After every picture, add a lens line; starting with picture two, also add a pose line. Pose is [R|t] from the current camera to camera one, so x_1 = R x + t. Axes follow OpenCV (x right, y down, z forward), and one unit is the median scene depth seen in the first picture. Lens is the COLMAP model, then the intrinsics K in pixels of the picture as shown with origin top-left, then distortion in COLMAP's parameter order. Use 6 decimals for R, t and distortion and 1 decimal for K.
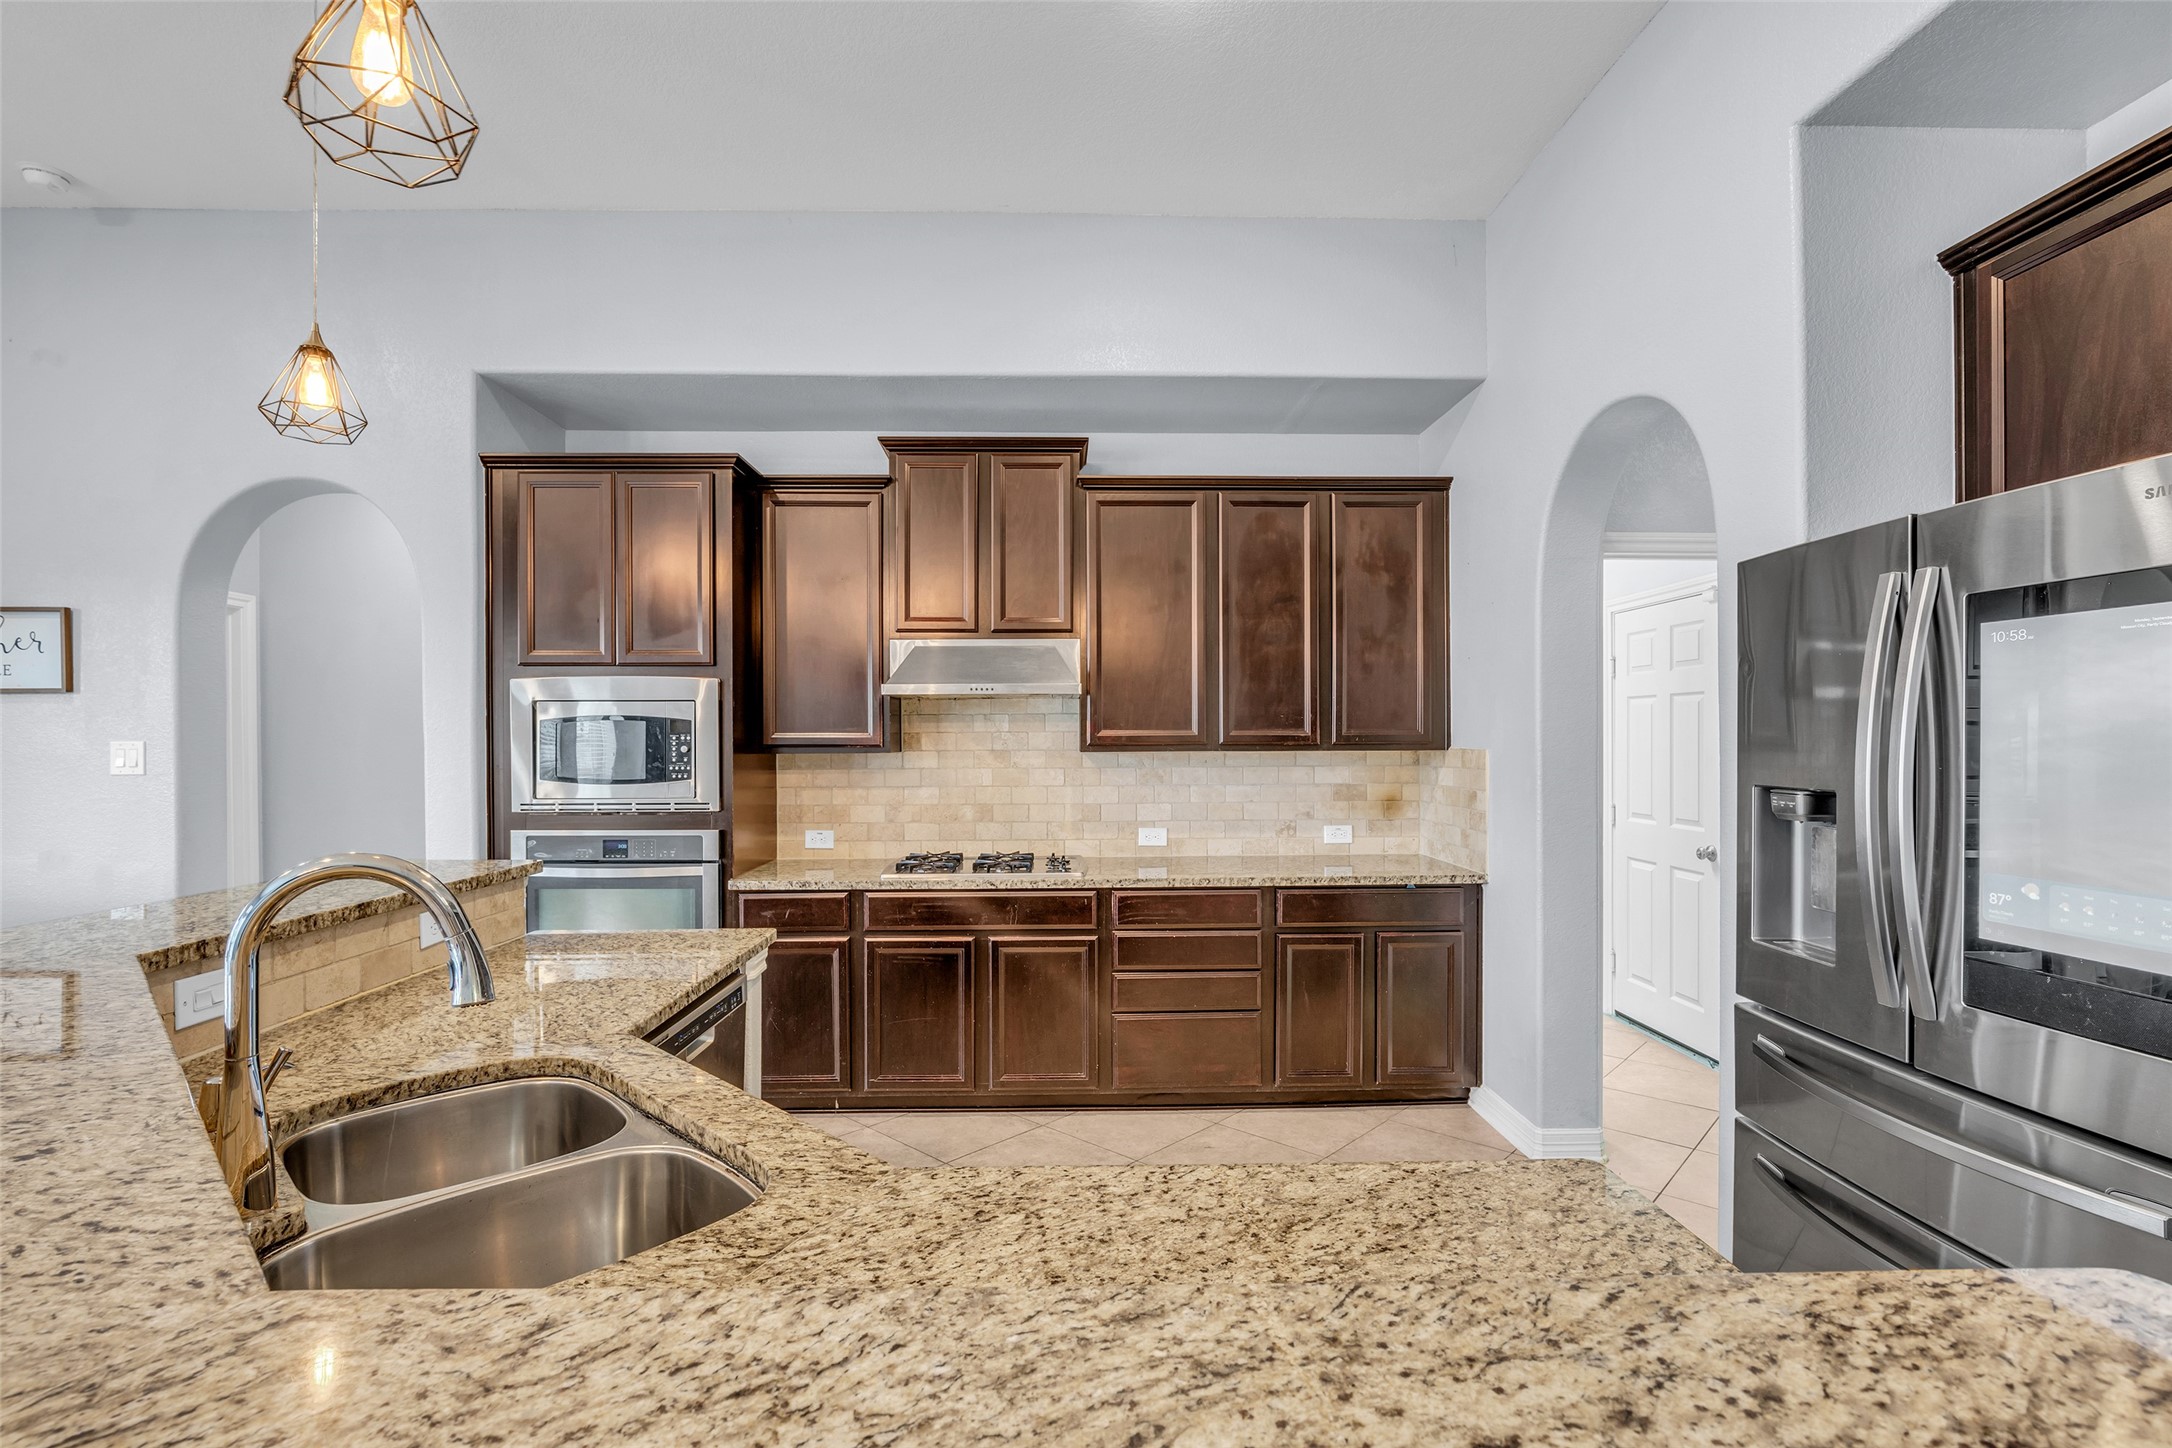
lens RADIAL K [[986.0, 0, 1079.5], [0, 986.0, 744.1], [0, 0, 1]] dist [-0.017148, 0.002634]
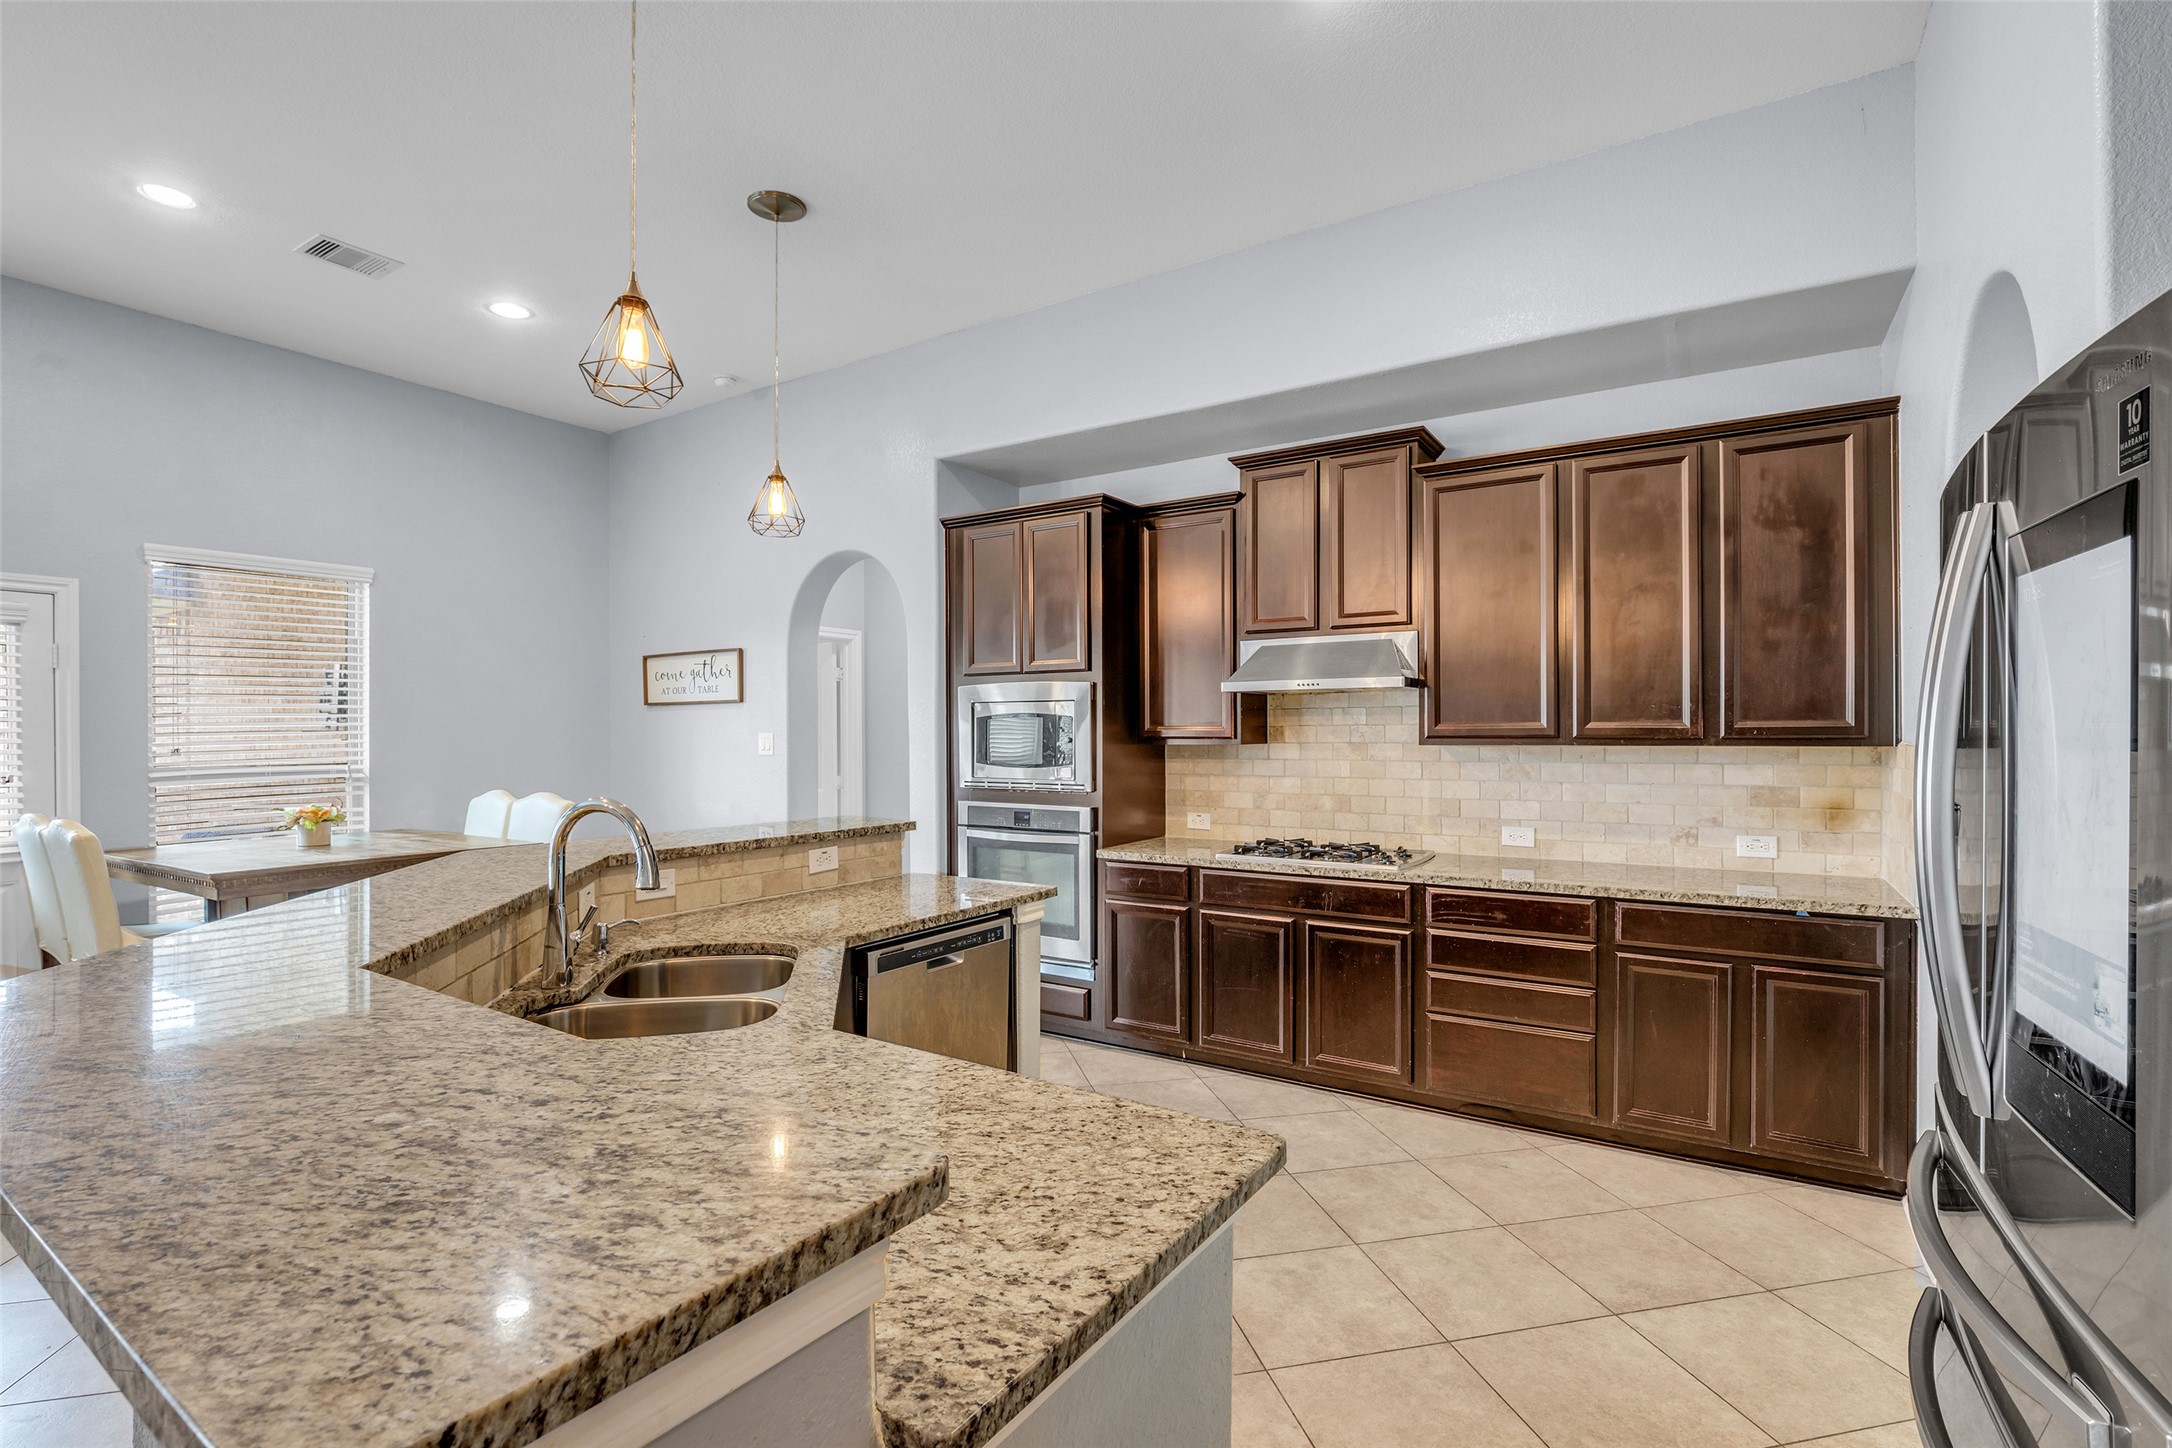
lens RADIAL K [[986.0, 0, 1097.8], [0, 986.0, 732.8], [0, 0, 1]] dist [-0.017148, 0.002634]
pose [[0.827554, 0.001009, -0.561385, 0.296001], [-0.002352, 0.999996, -0.001669, -0.001842], [0.561381, 0.002701, 0.827553, 0.005296]]
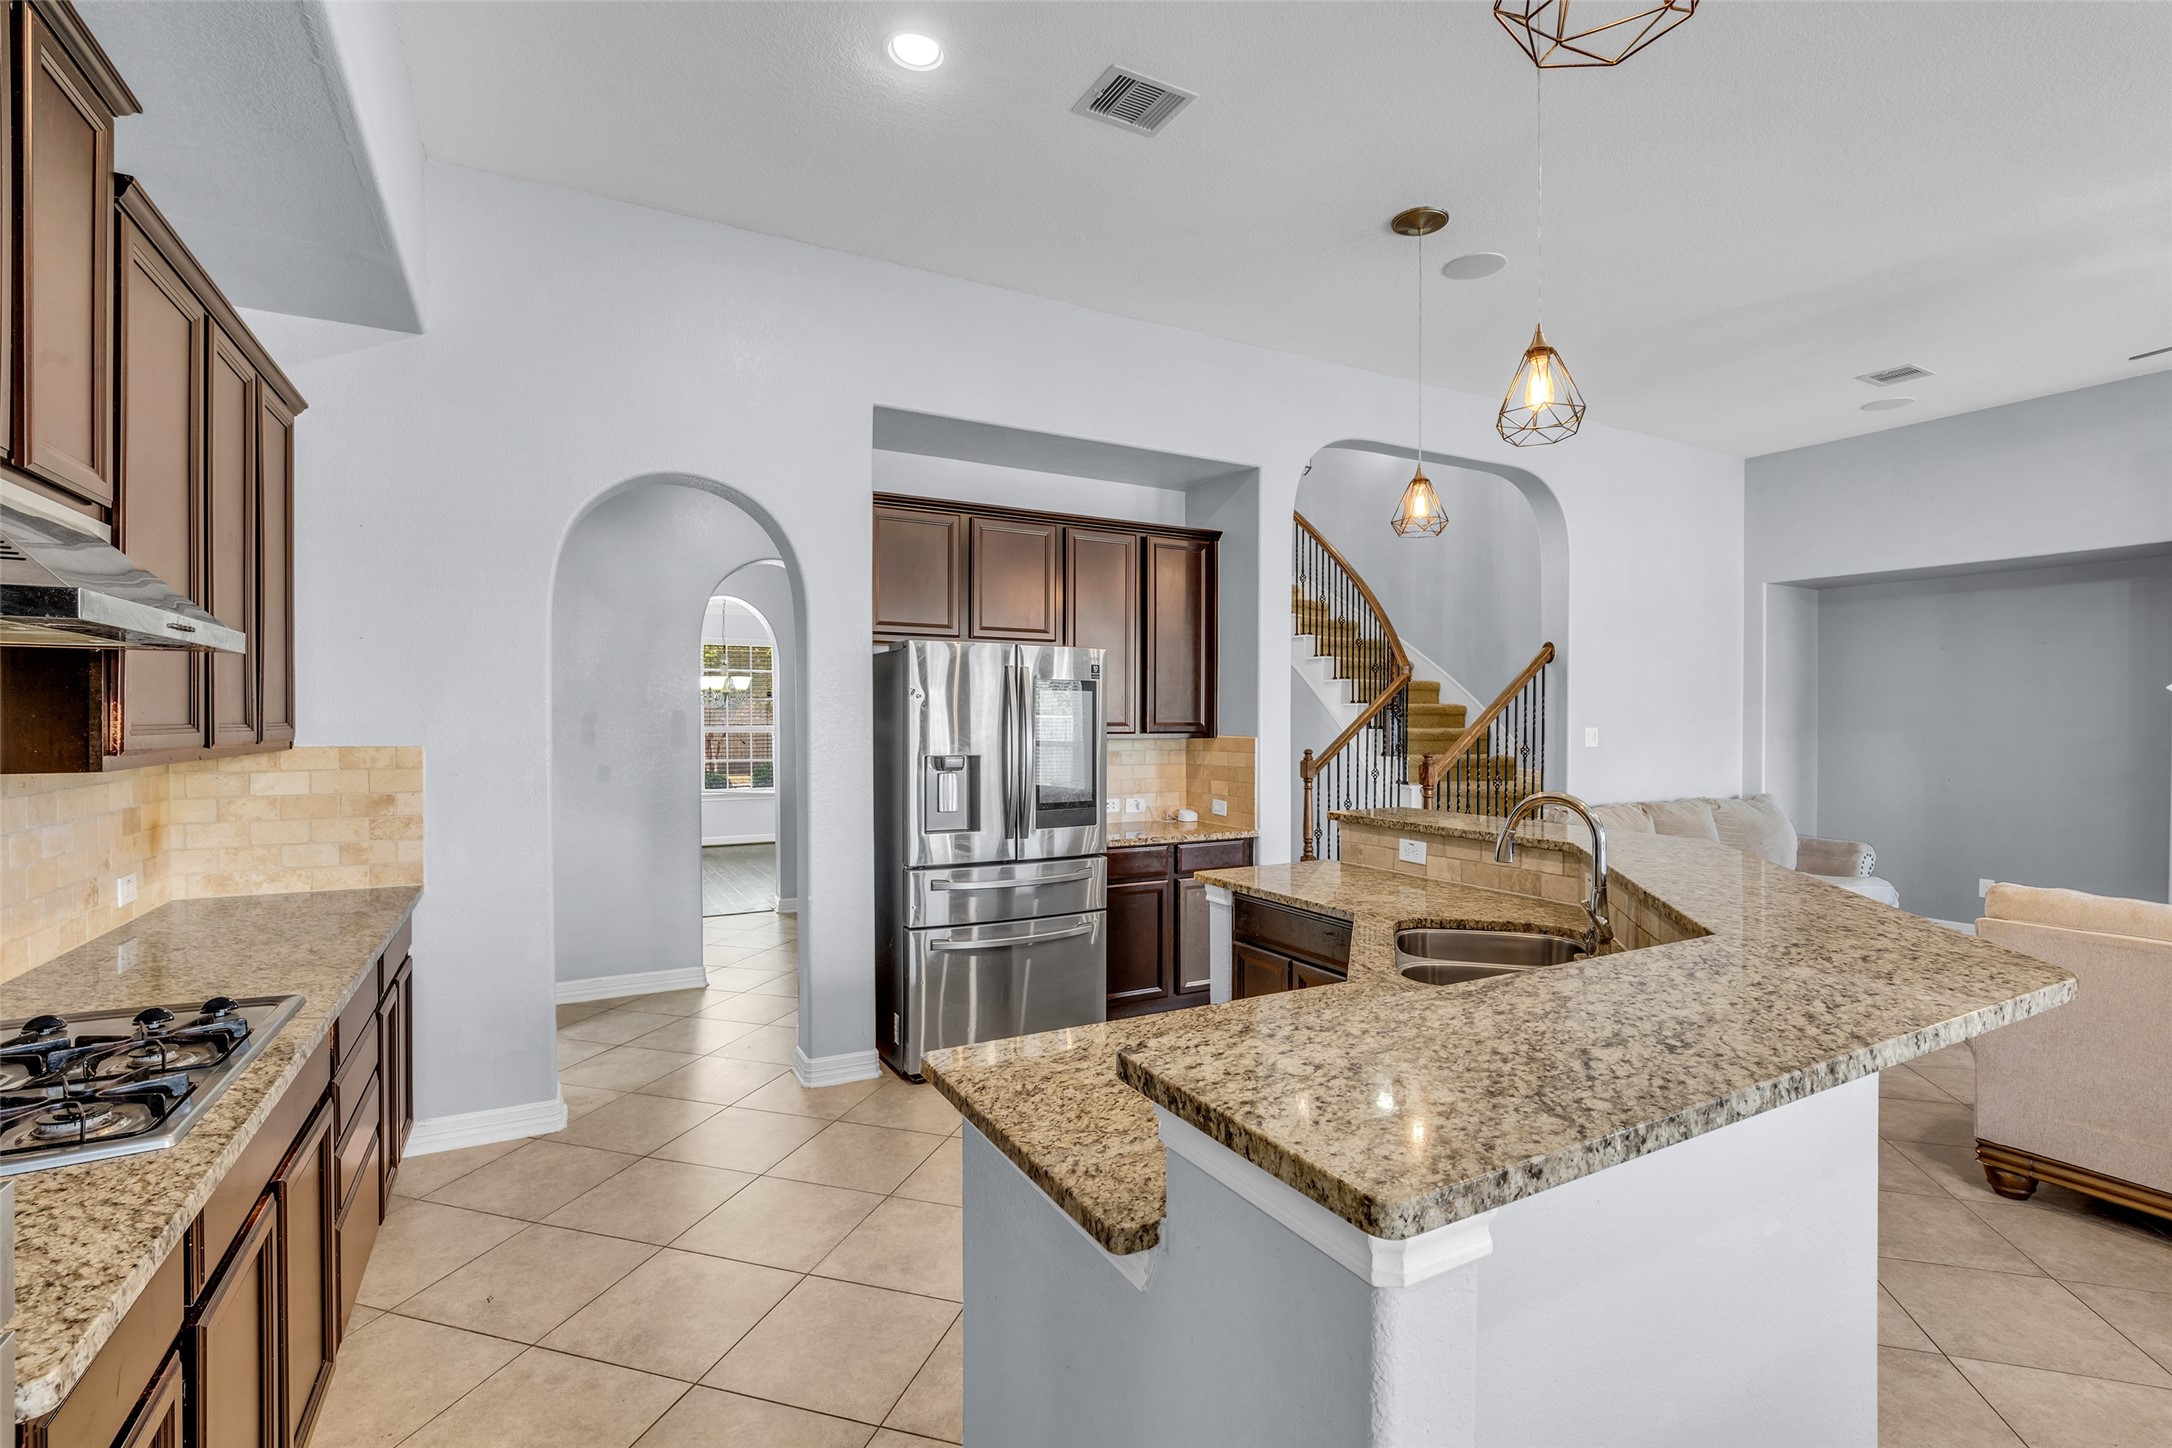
lens RADIAL K [[986.0, 0, 1097.3], [0, 986.0, 728.5], [0, 0, 1]] dist [-0.017148, 0.002634]
pose [[-0.458487, -0.006312, 0.888679, -0.625580], [0.003019, 0.999958, 0.008661, -0.015136], [-0.888696, 0.006654, -0.458449, 0.818098]]
